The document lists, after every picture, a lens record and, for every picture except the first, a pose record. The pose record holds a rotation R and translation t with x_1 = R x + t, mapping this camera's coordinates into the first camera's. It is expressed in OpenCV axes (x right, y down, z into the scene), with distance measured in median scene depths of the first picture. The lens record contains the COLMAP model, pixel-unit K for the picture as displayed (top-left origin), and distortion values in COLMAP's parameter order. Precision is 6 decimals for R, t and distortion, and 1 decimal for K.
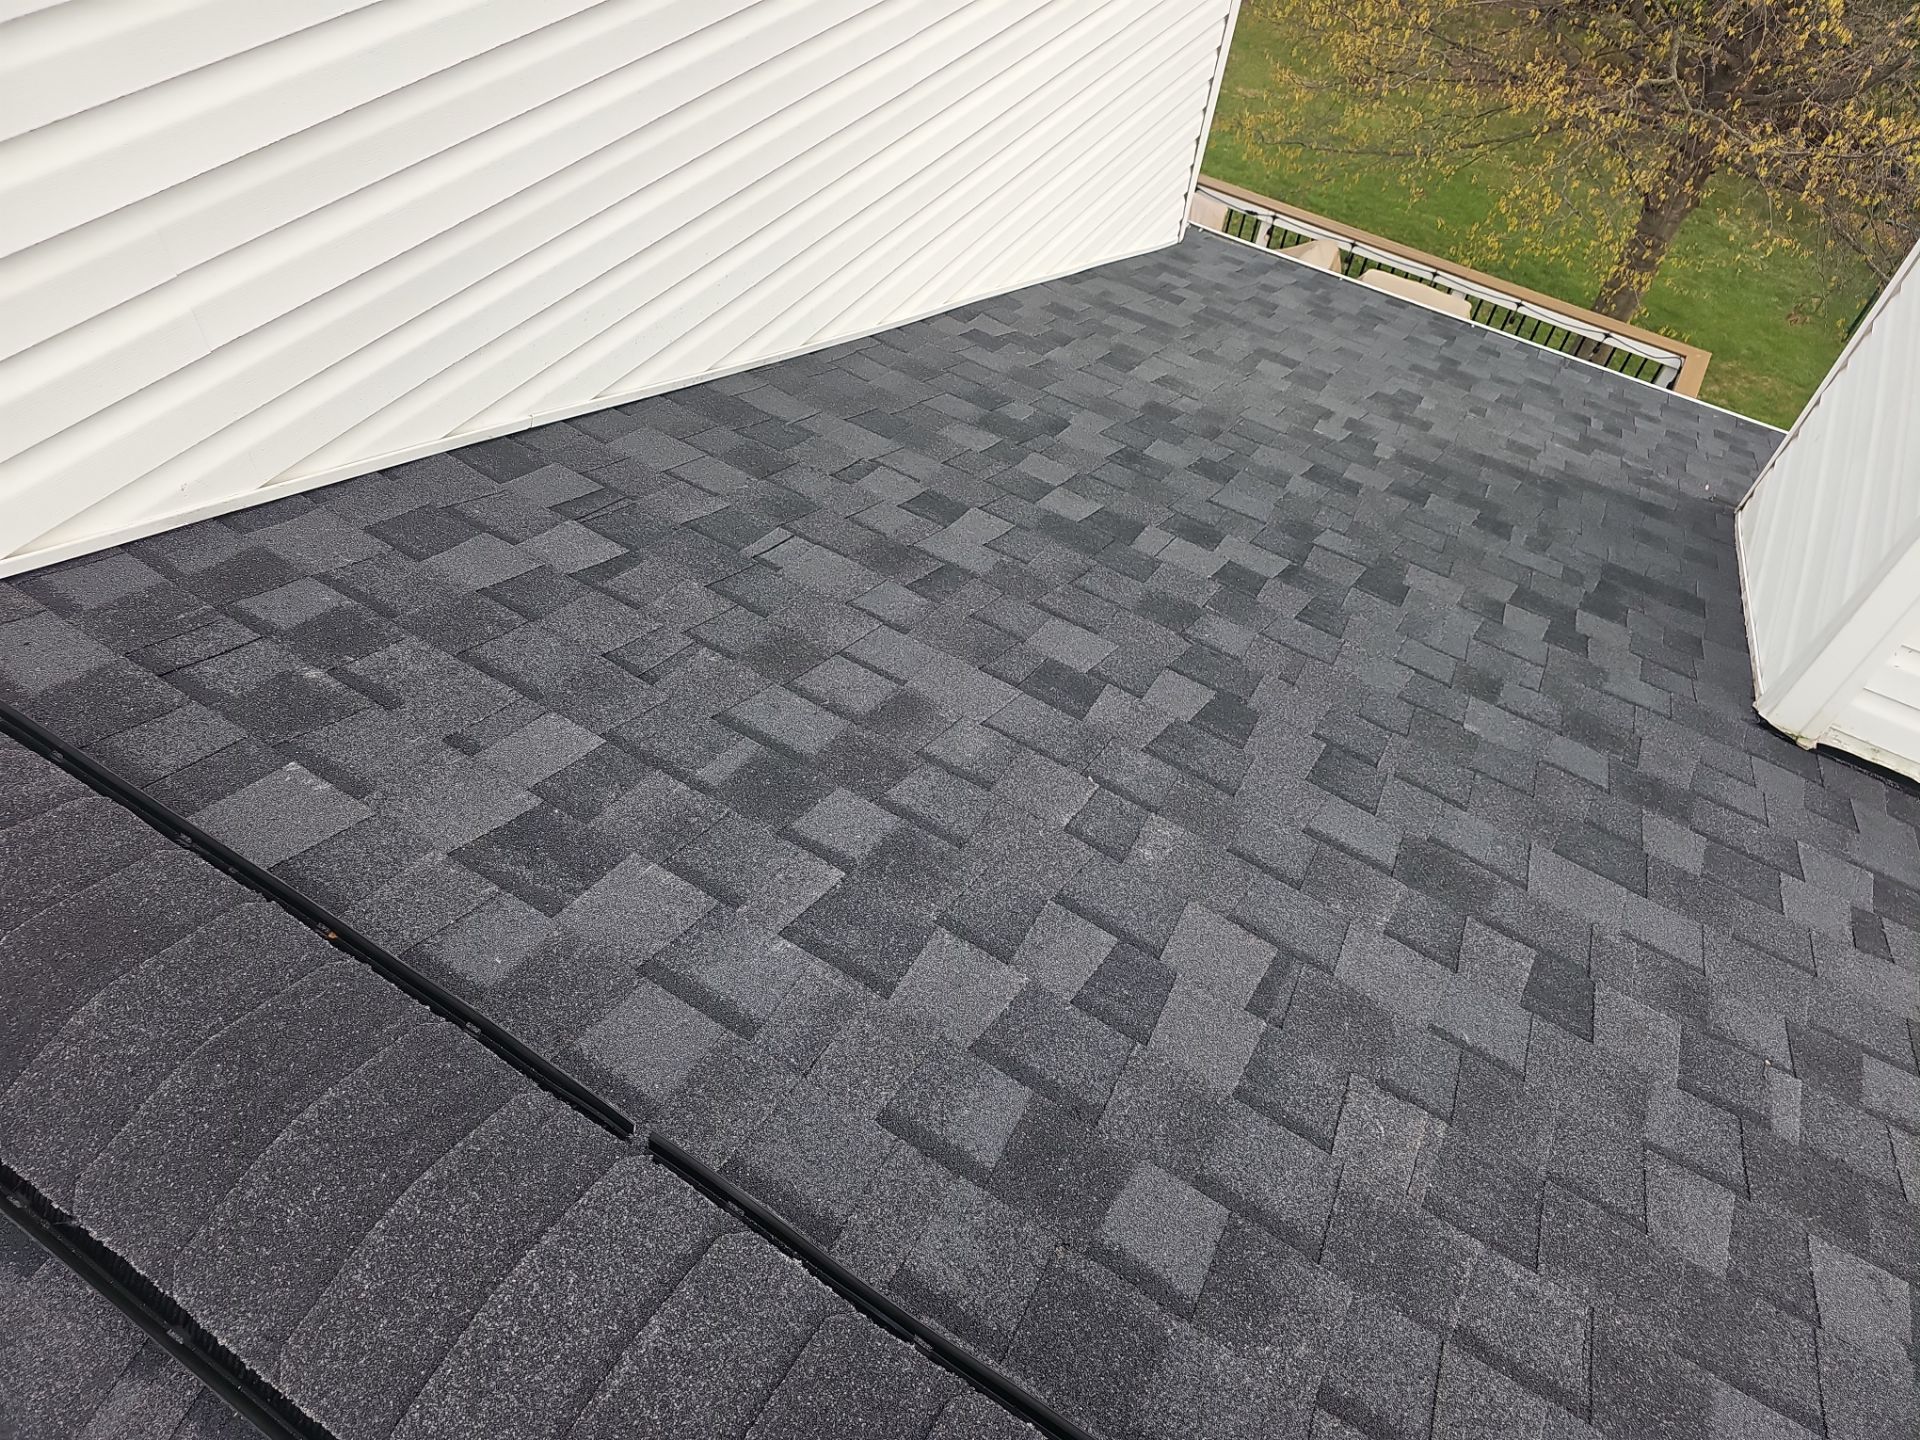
lens RADIAL K [[1250.8, 0, 959.5], [0, 1250.8, 726.8], [0, 0, 1]] dist [0.002845, -0.007304]
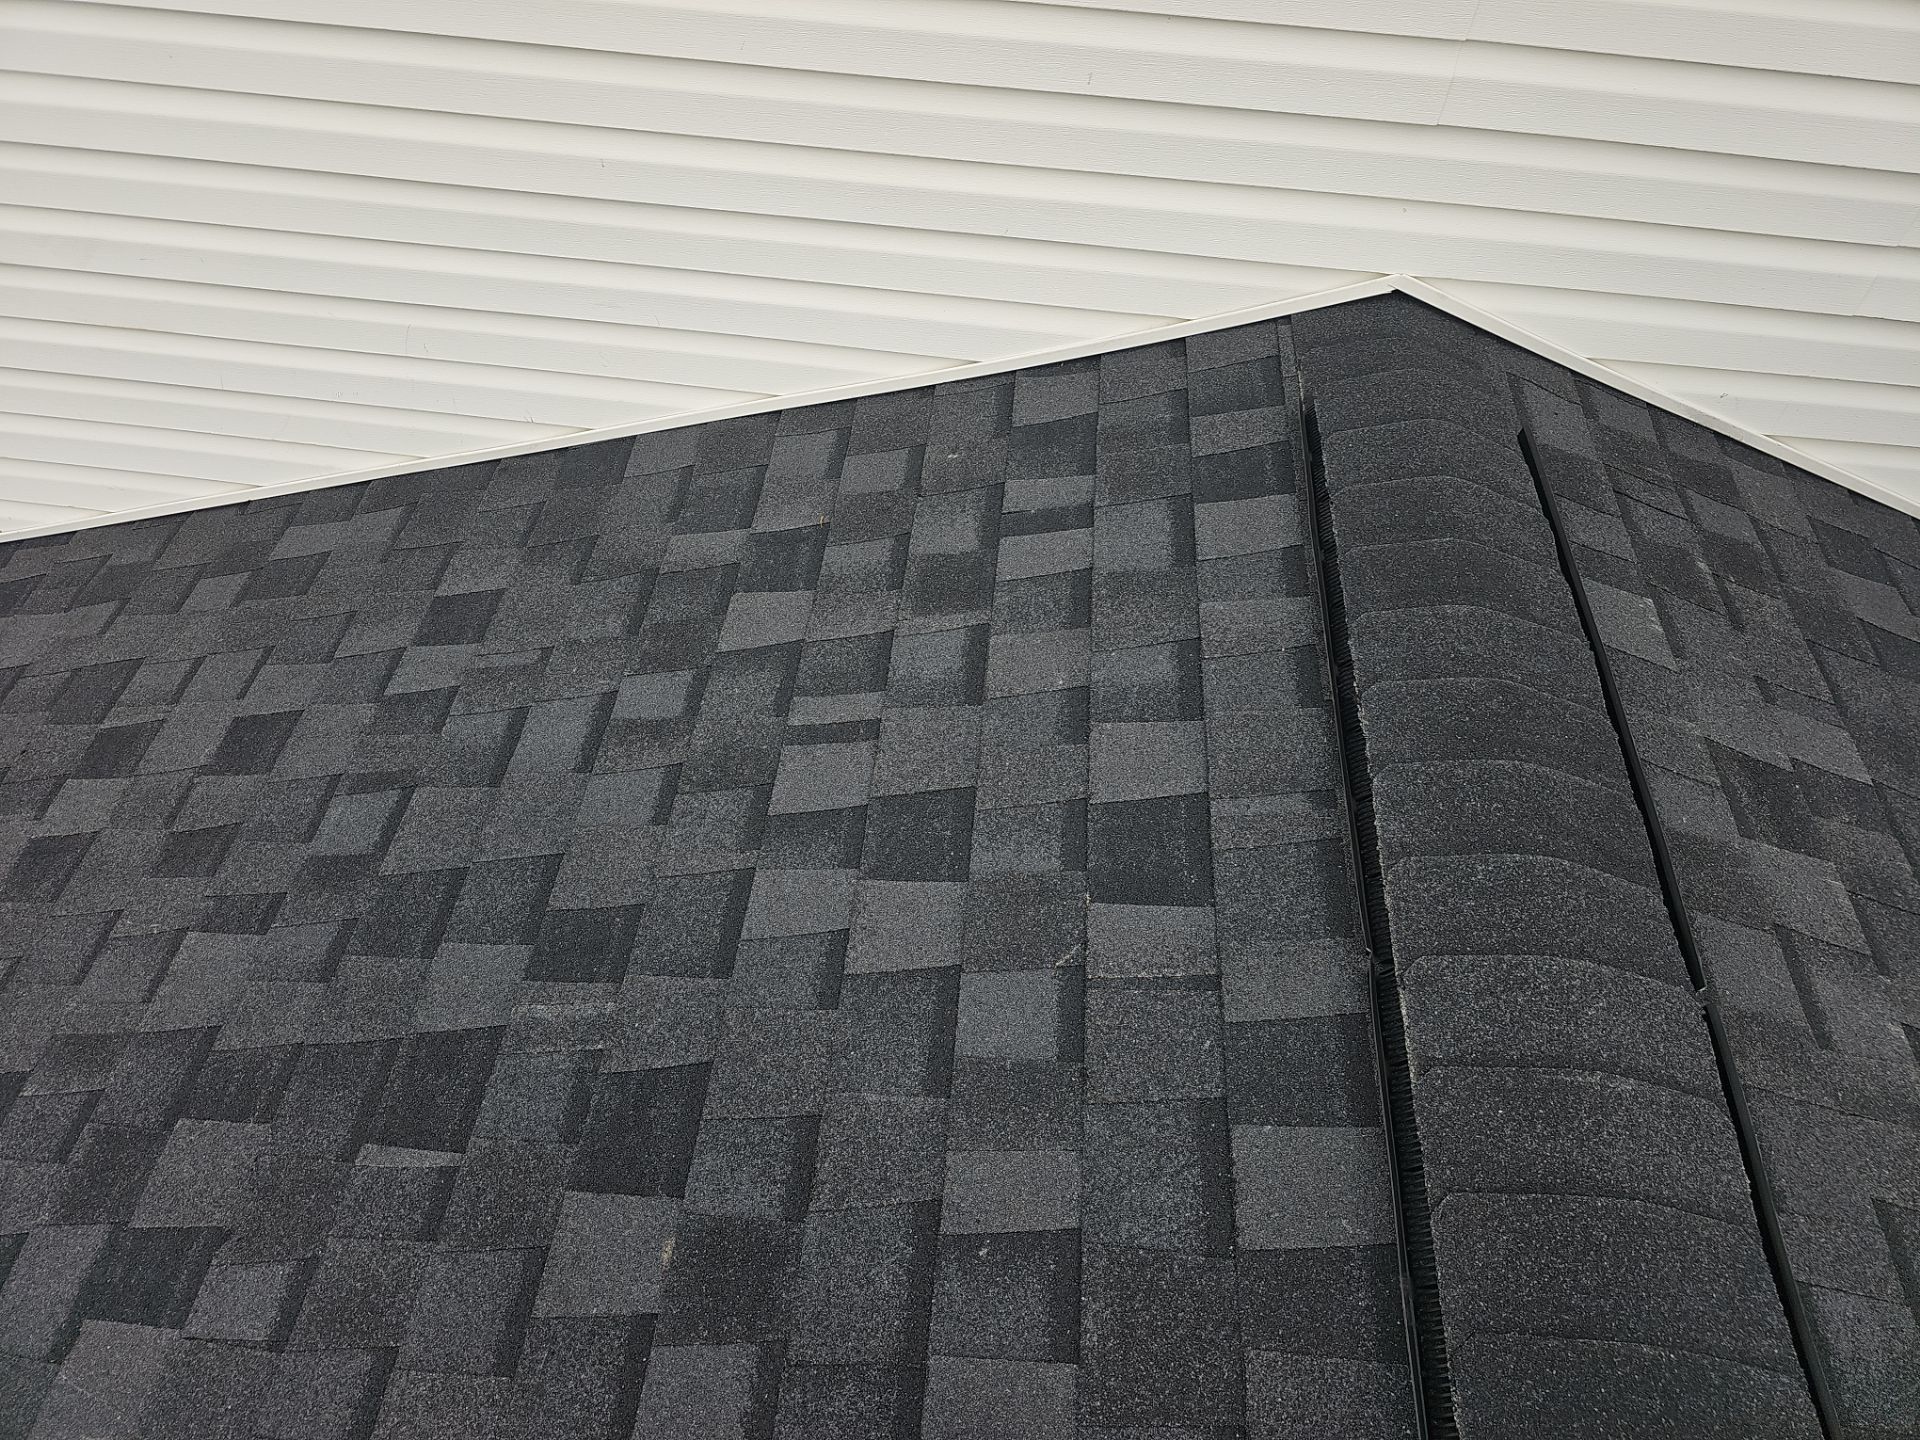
lens RADIAL K [[1250.8, 0, 959.2], [0, 1250.8, 716.0], [0, 0, 1]] dist [0.002845, -0.007304]
pose [[0.430620, 0.655013, -0.620906, -0.012699], [-0.696724, 0.678568, 0.232641, 0.267191], [0.573710, 0.332420, 0.748568, -0.202280]]
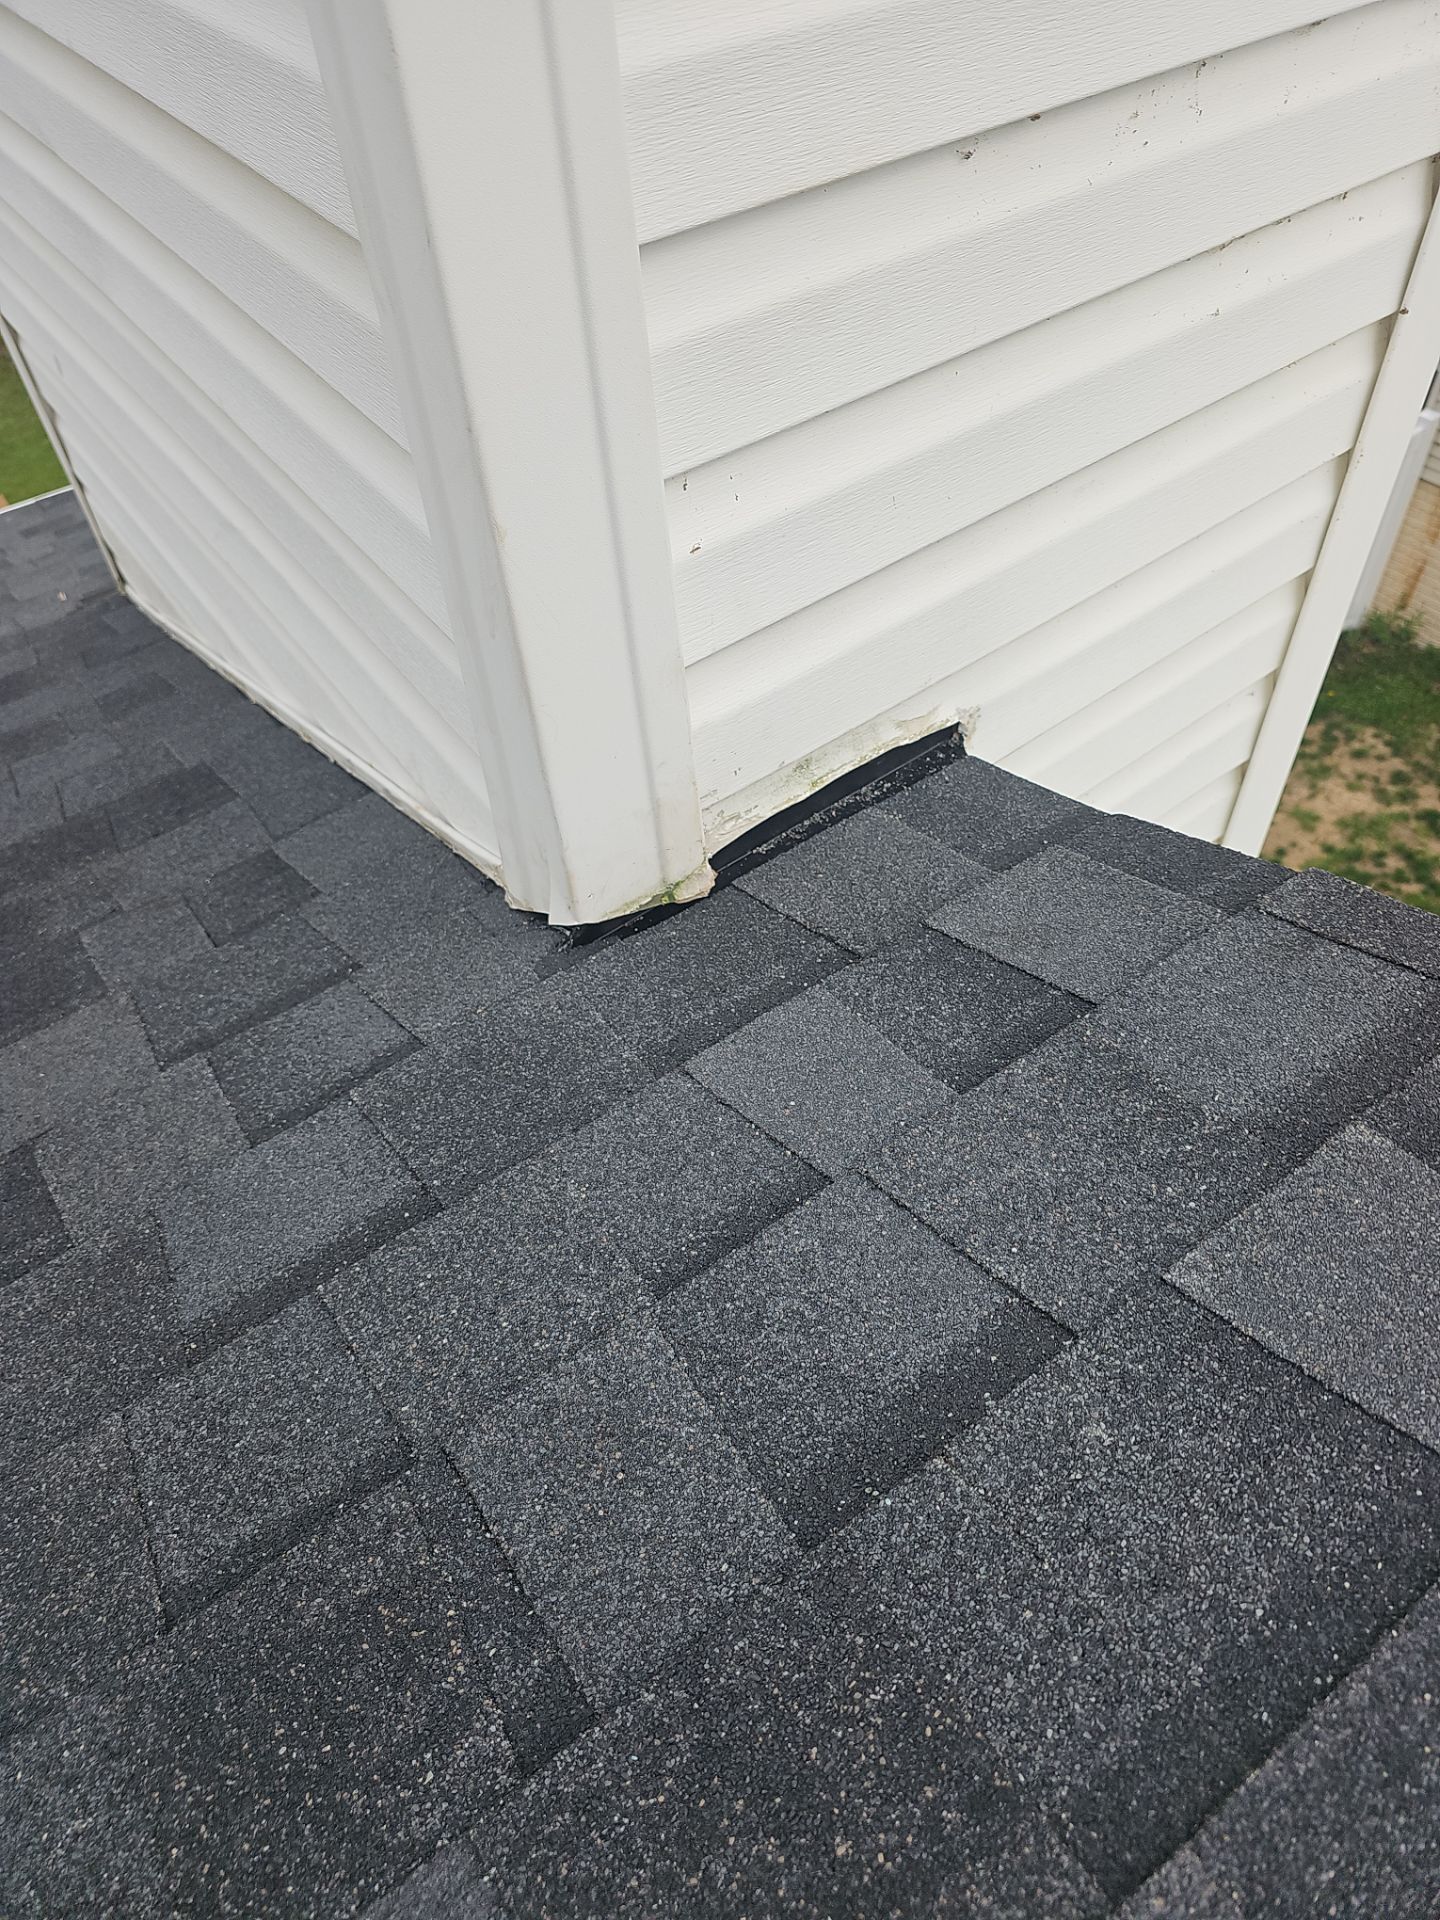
lens RADIAL K [[1250.8, 0, 724.5], [0, 1250.8, 956.5], [0, 0, 1]] dist [0.002845, -0.007304]
pose [[0.389461, -0.752437, 0.531186, 0.459742], [0.747498, 0.595164, 0.295004, -0.065290], [-0.538115, 0.282168, 0.794238, 0.692257]]
